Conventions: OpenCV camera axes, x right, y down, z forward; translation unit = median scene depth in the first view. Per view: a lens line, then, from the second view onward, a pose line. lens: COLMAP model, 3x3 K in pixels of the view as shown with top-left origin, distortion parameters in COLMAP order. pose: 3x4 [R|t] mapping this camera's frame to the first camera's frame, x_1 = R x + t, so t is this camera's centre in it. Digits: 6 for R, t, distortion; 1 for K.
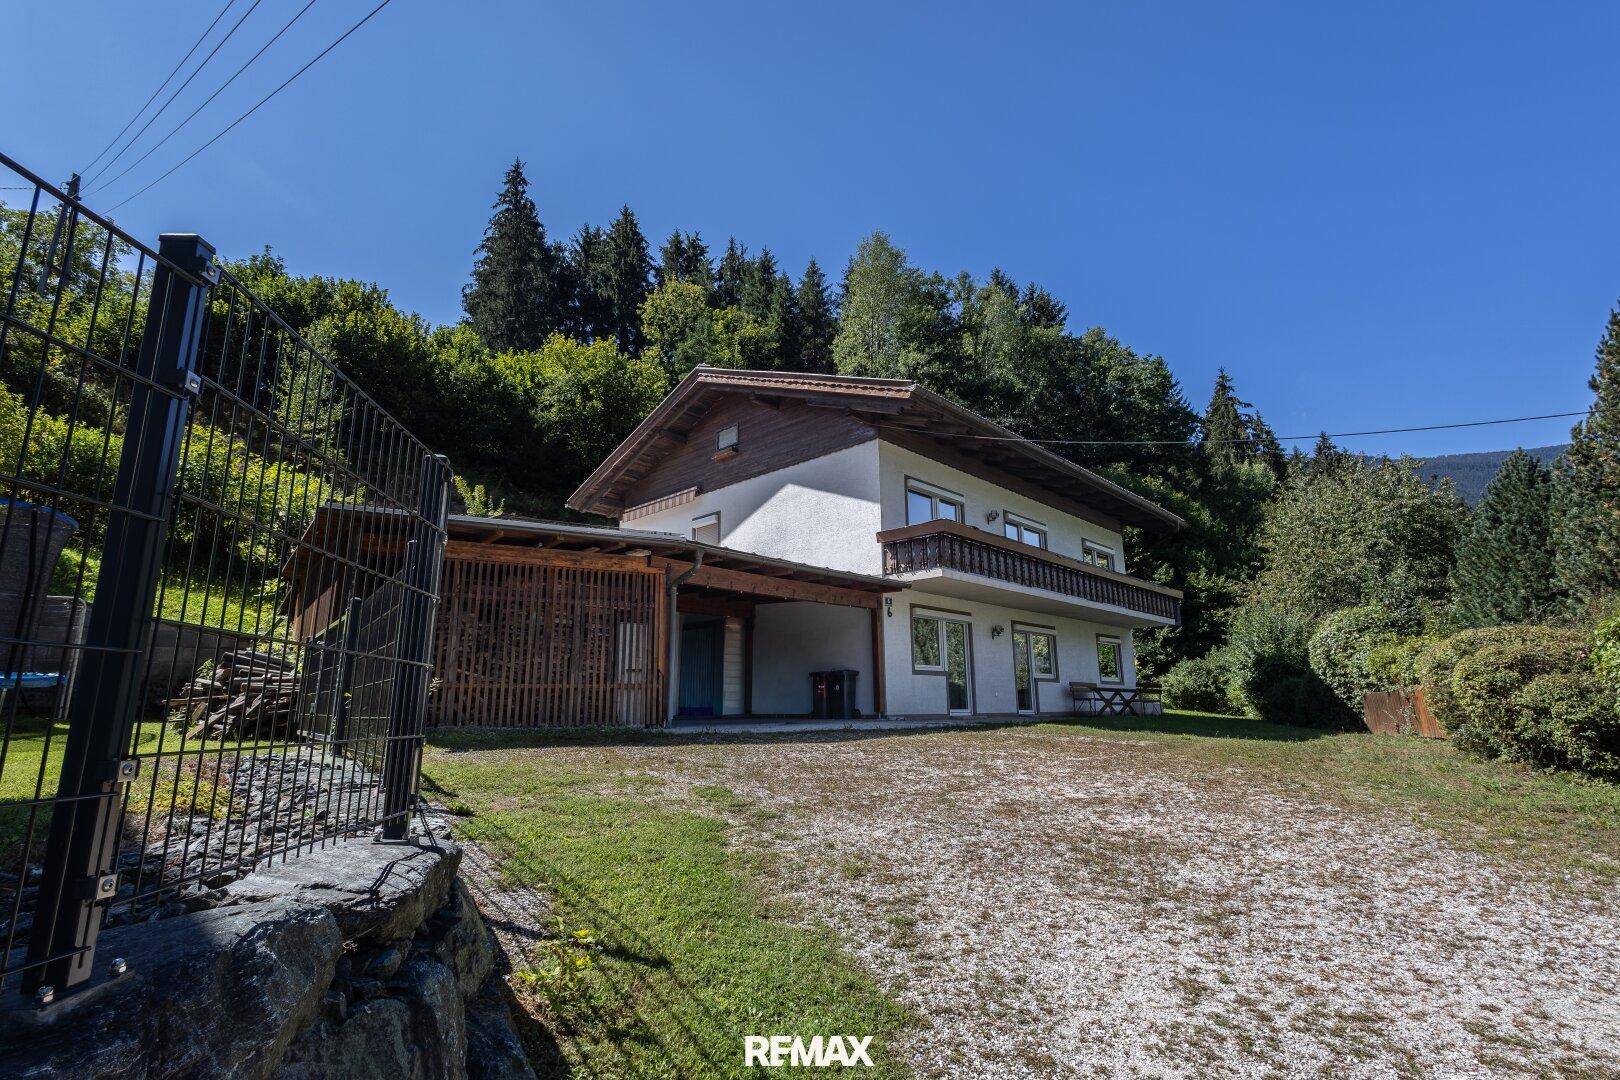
lens RADIAL K [[758.9, 0, 810.0], [0, 758.9, 540.0], [0, 0, 1]] dist [0.011244, -0.000808]
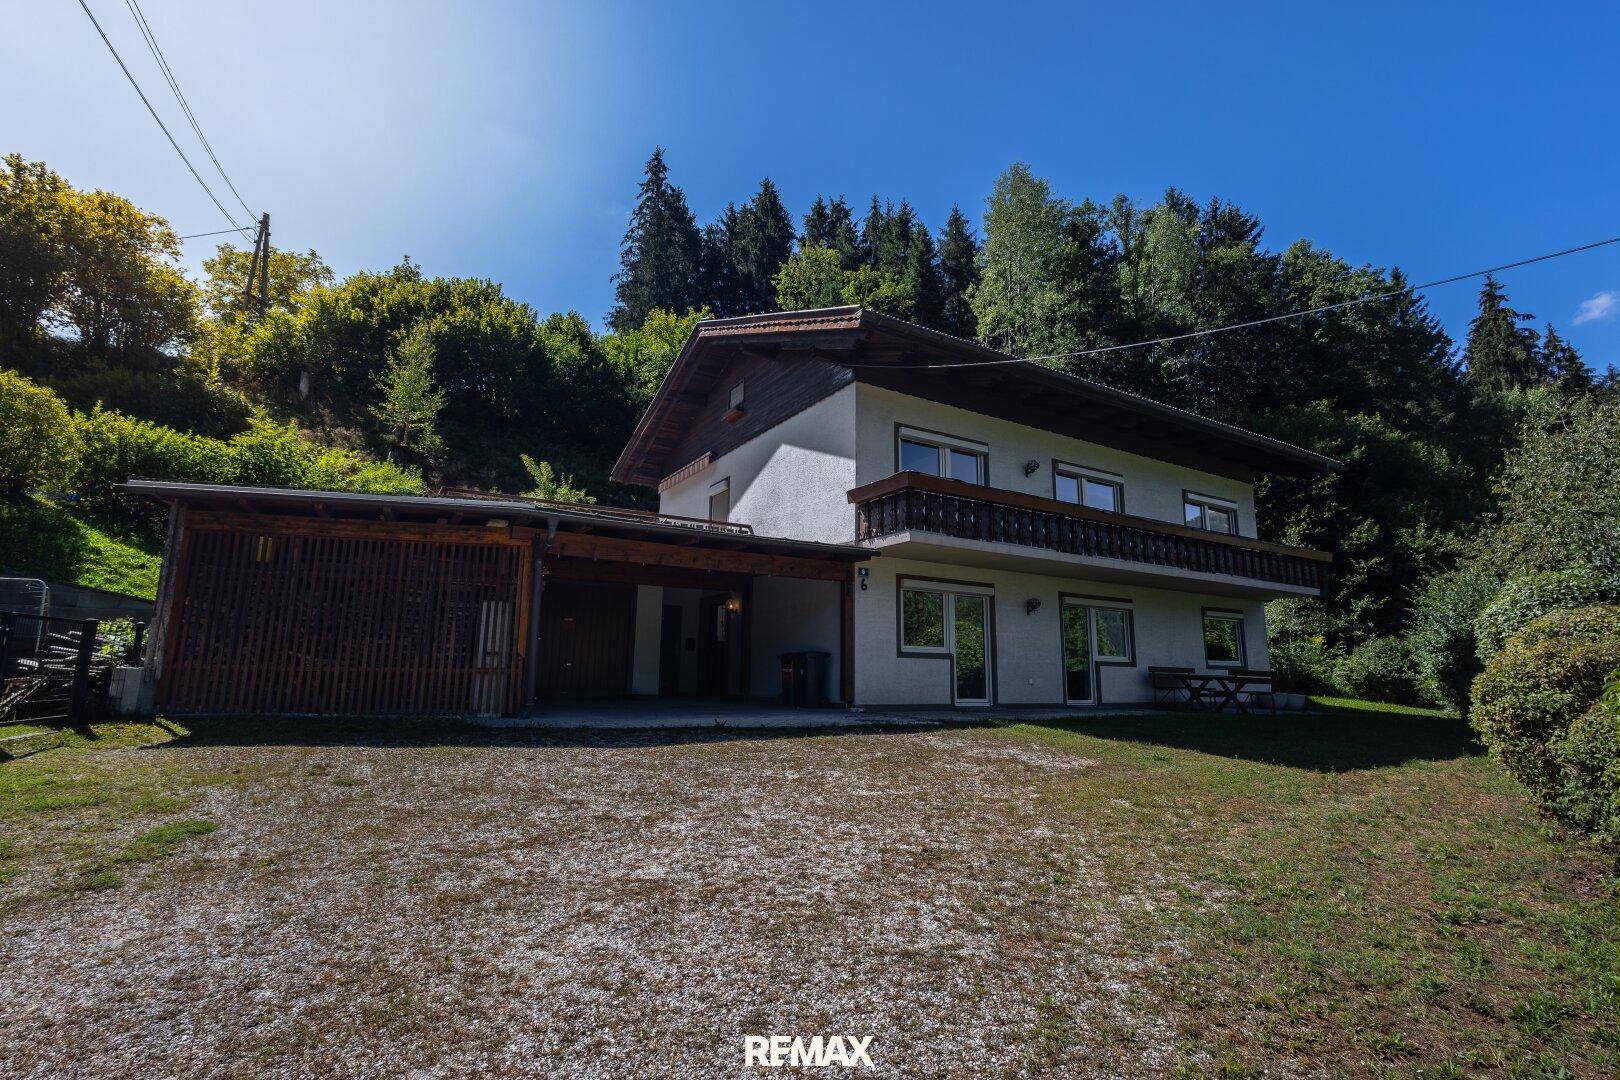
lens RADIAL K [[752.3, 0, 813.1], [0, 752.3, 538.3], [0, 0, 1]] dist [0.010788, -0.000988]
pose [[0.965693, -0.024603, -0.258519, 0.157860], [0.034165, 0.998886, 0.032562, 0.008081], [0.257430, -0.040277, 0.965457, 0.100962]]
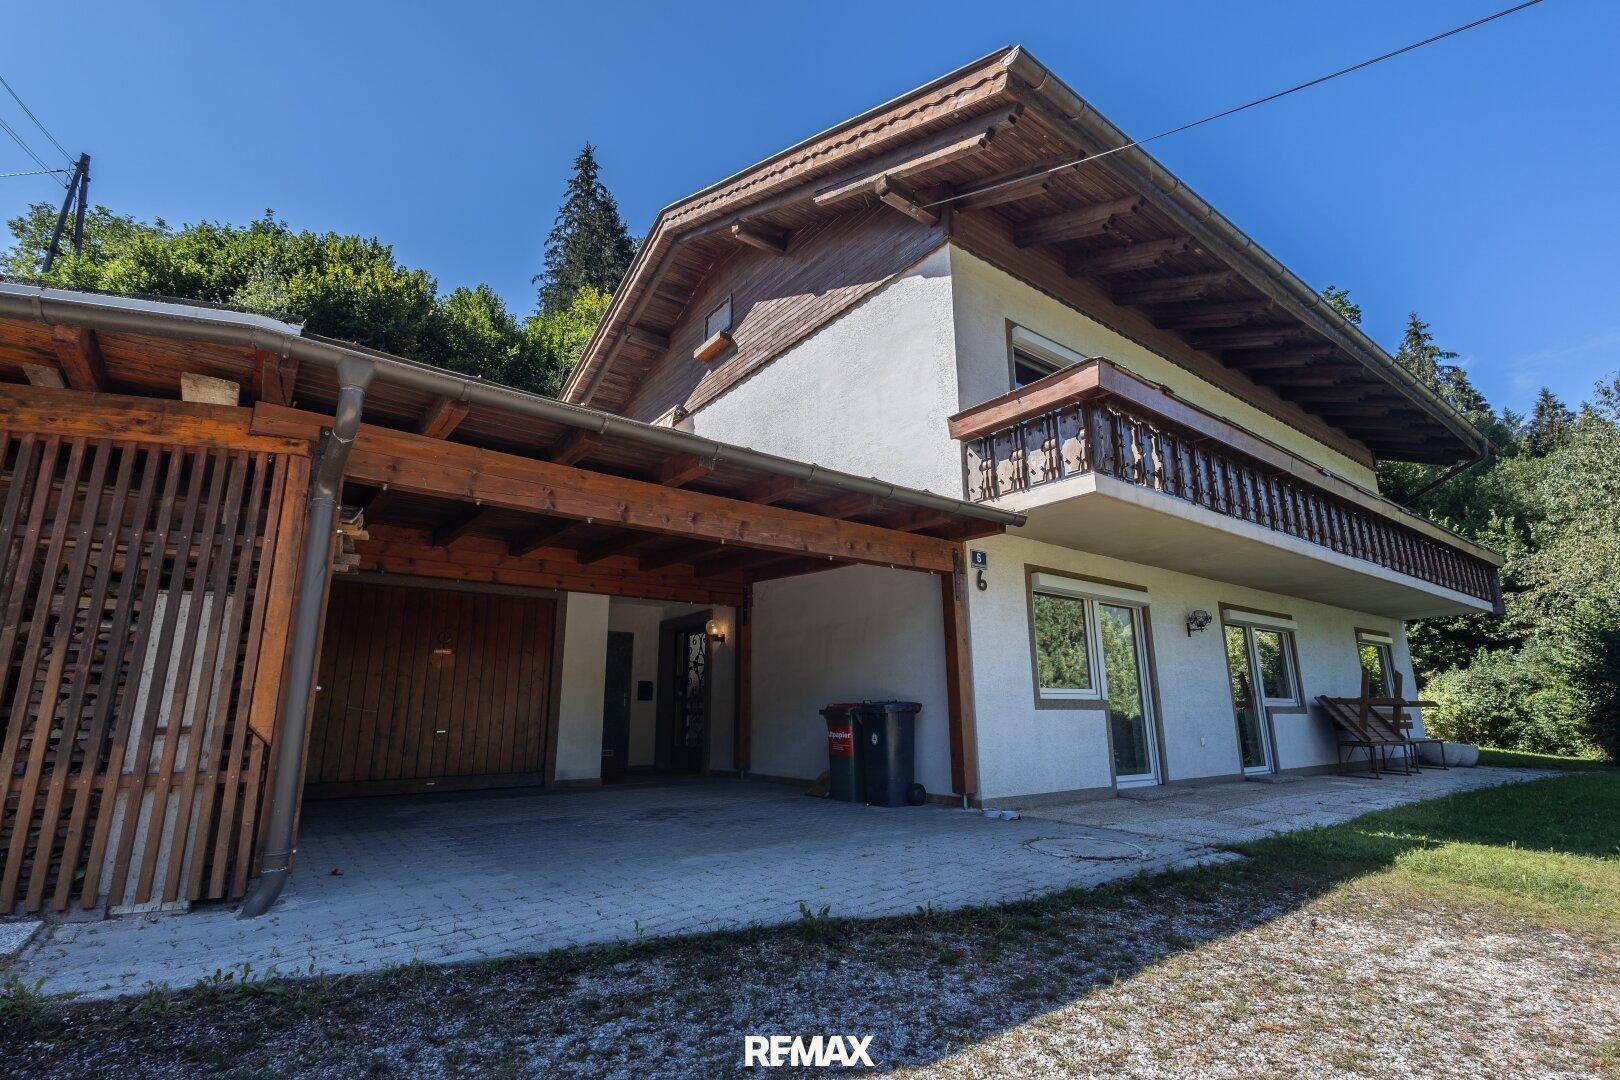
lens RADIAL K [[740.4, 0, 812.3], [0, 740.4, 545.2], [0, 0, 1]] dist [0.008300, -0.000399]
pose [[0.986793, -0.035363, -0.158082, 0.043406], [0.033923, 0.999355, -0.011797, 0.043729], [0.158397, 0.006279, 0.987356, 0.304037]]
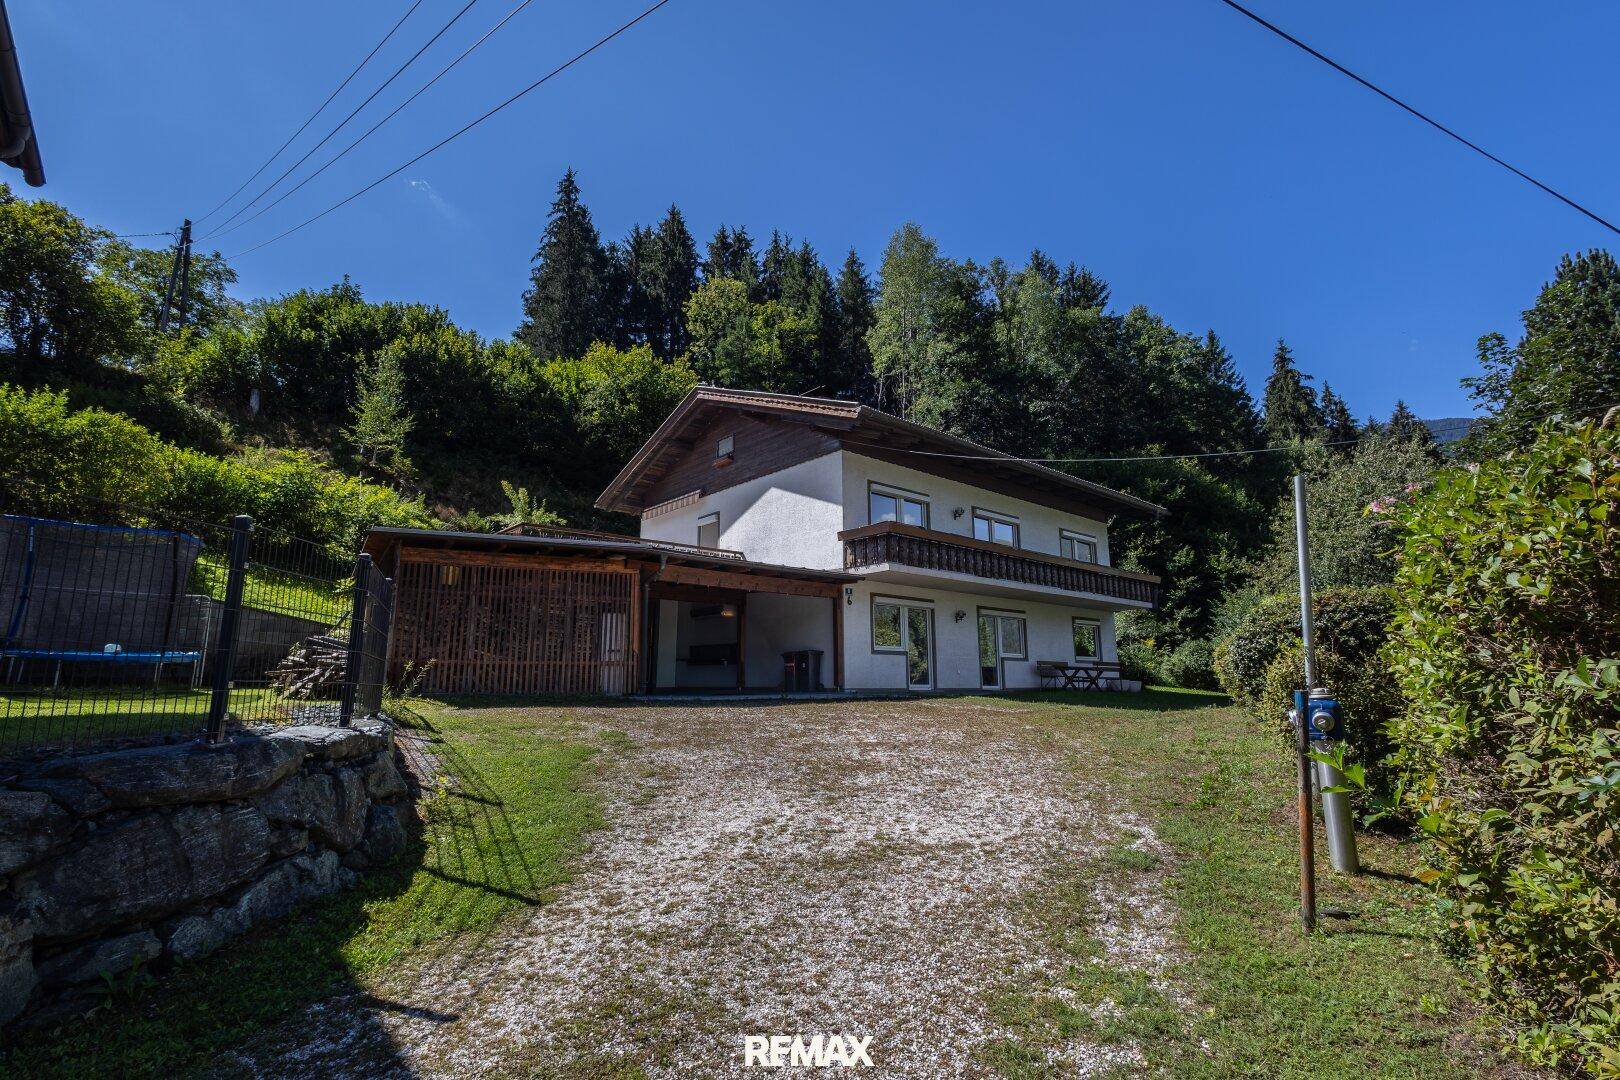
lens RADIAL K [[761.7, 0, 810.0], [0, 761.7, 540.0], [0, 0, 1]] dist [0.012415, 0.000674]
pose [[0.995766, -0.011696, -0.091182, 0.089160], [0.014252, 0.999522, 0.027428, -0.017904], [0.090817, -0.028611, 0.995456, -0.096071]]
